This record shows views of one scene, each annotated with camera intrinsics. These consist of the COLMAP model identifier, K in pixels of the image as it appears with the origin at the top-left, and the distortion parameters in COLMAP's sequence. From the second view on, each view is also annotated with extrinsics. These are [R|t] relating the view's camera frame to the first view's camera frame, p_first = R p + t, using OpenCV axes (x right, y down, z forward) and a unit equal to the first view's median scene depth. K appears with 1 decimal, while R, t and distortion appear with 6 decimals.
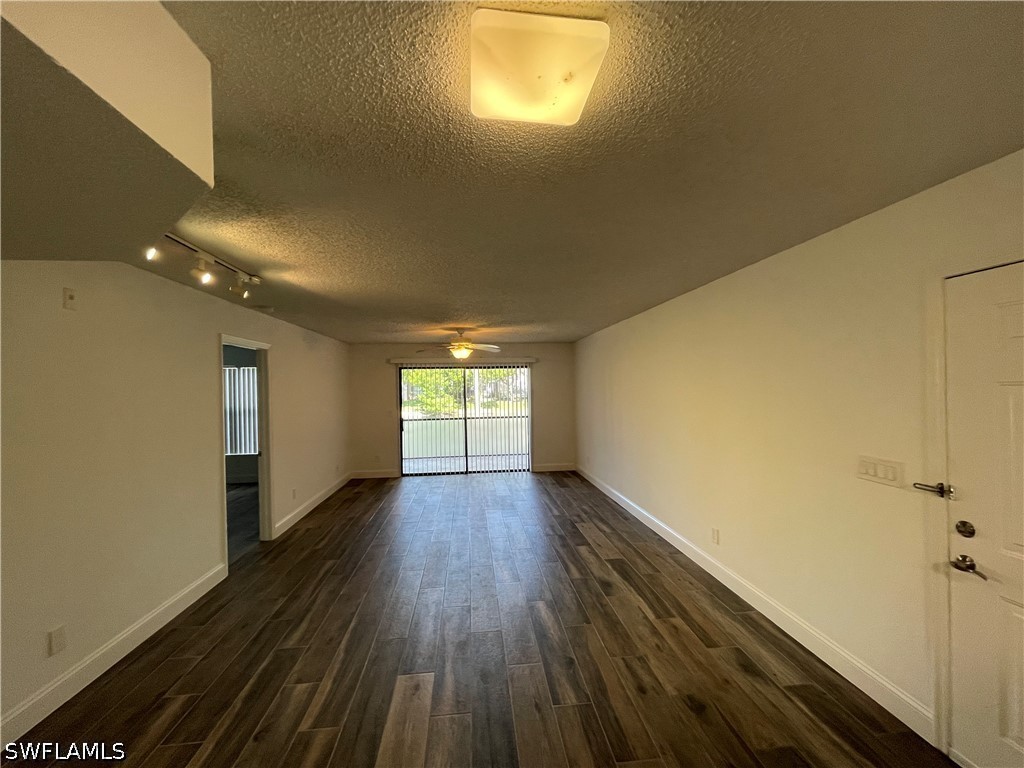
lens RADIAL K [[414.0, 0, 508.6], [0, 414.0, 385.8], [0, 0, 1]] dist [-0.000482, 0.000110]
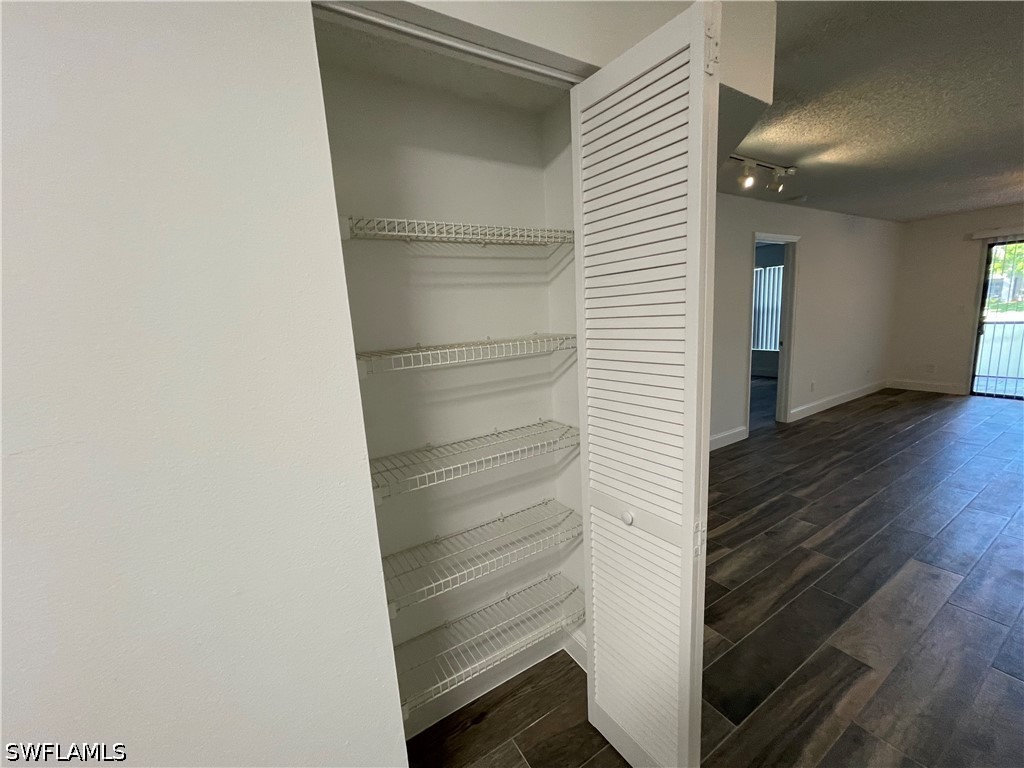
lens RADIAL K [[414.0, 0, 508.6], [0, 414.0, 385.8], [0, 0, 1]] dist [-0.000482, 0.000110]
pose [[0.439762, 0.148751, -0.885710, 0.077022], [0.048999, 0.980746, 0.189040, 0.040233], [0.896777, -0.126531, 0.424007, -0.142551]]
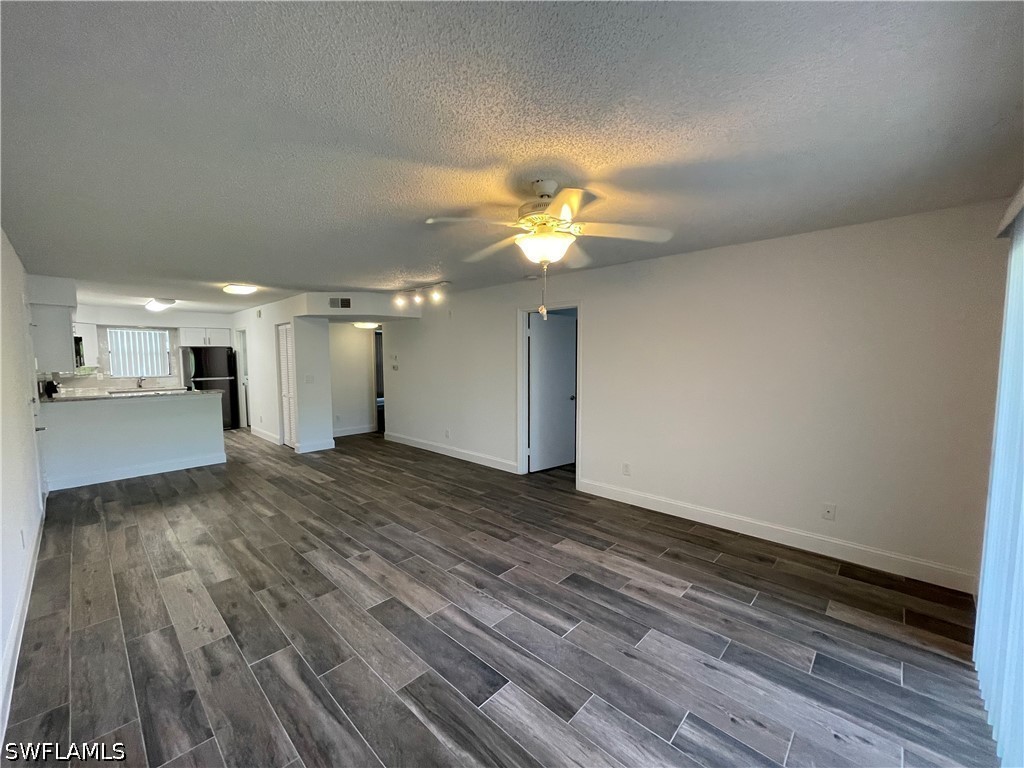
lens RADIAL K [[414.0, 0, 508.6], [0, 414.0, 385.8], [0, 0, 1]] dist [-0.000482, 0.000110]
pose [[-0.758247, 0.069804, -0.648220, 0.271791], [0.021551, 0.996392, 0.082087, 0.025719], [0.651612, 0.048272, -0.757015, 2.047037]]
